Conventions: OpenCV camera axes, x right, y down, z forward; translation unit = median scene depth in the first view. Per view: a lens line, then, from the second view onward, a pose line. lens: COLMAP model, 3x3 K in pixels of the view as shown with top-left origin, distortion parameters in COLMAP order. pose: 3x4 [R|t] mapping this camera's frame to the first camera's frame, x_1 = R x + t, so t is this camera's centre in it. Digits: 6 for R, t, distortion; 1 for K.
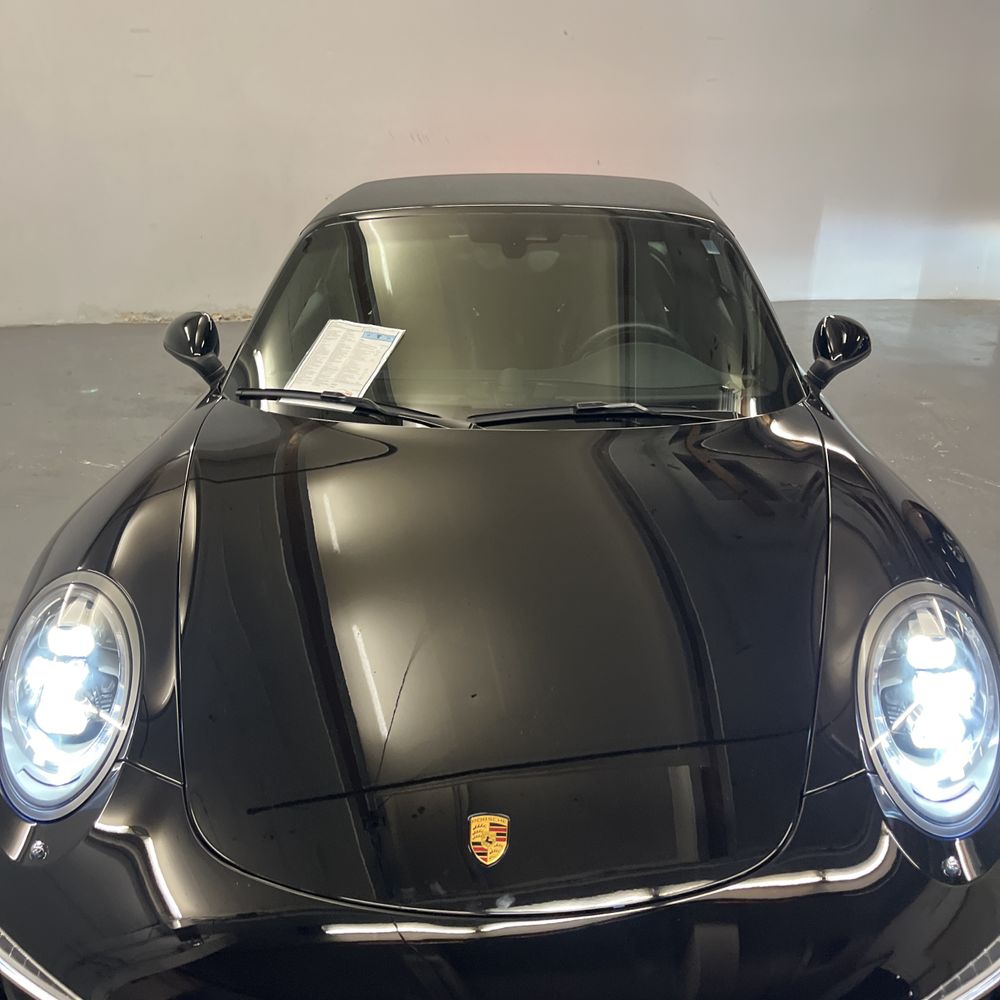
lens RADIAL K [[1020.0, 0, 514.7], [0, 1020.0, 490.9], [0, 0, 1]] dist [0.002957, 0.020506]
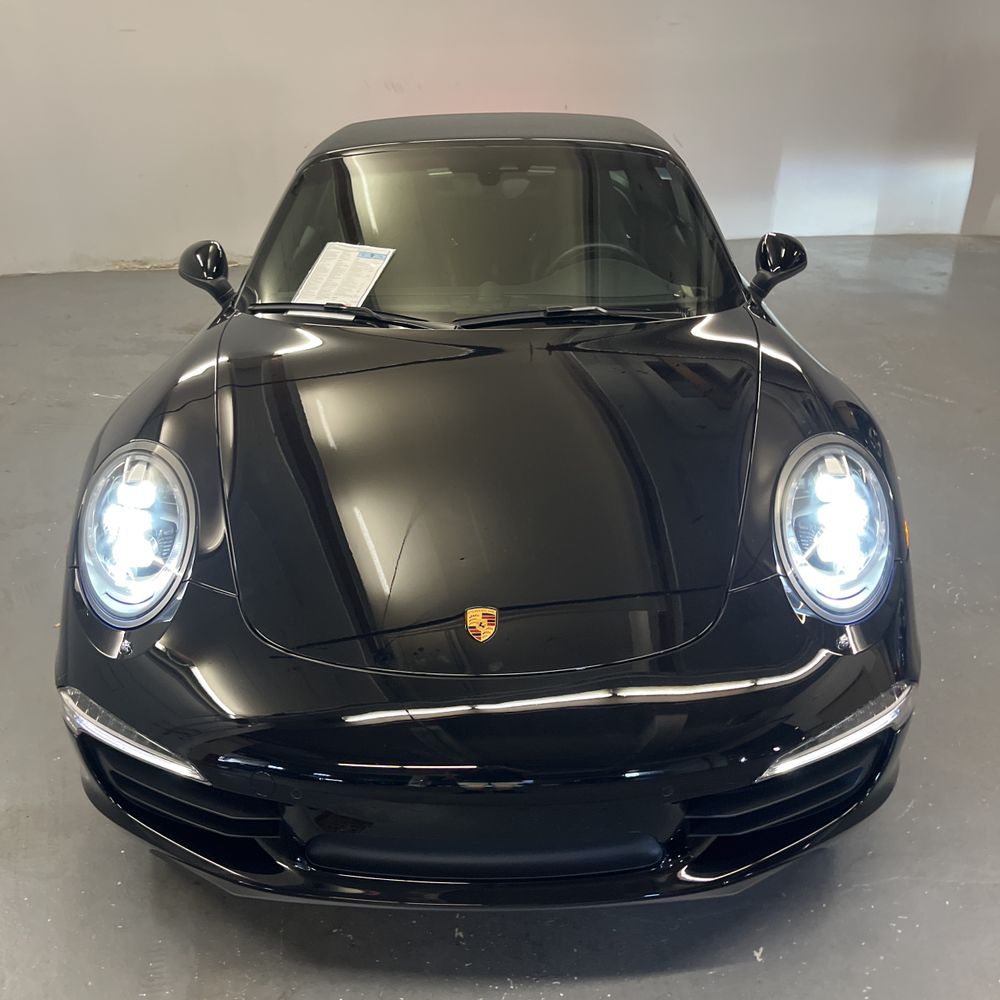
lens RADIAL K [[1036.8, 0, 500.6], [0, 1036.8, 480.7], [0, 0, 1]] dist [-0.099863, 0.305219]
pose [[0.999771, -0.019788, 0.008169, -0.004694], [0.019529, 0.999337, 0.030712, 0.066134], [-0.008772, -0.030546, 0.999495, -0.156193]]
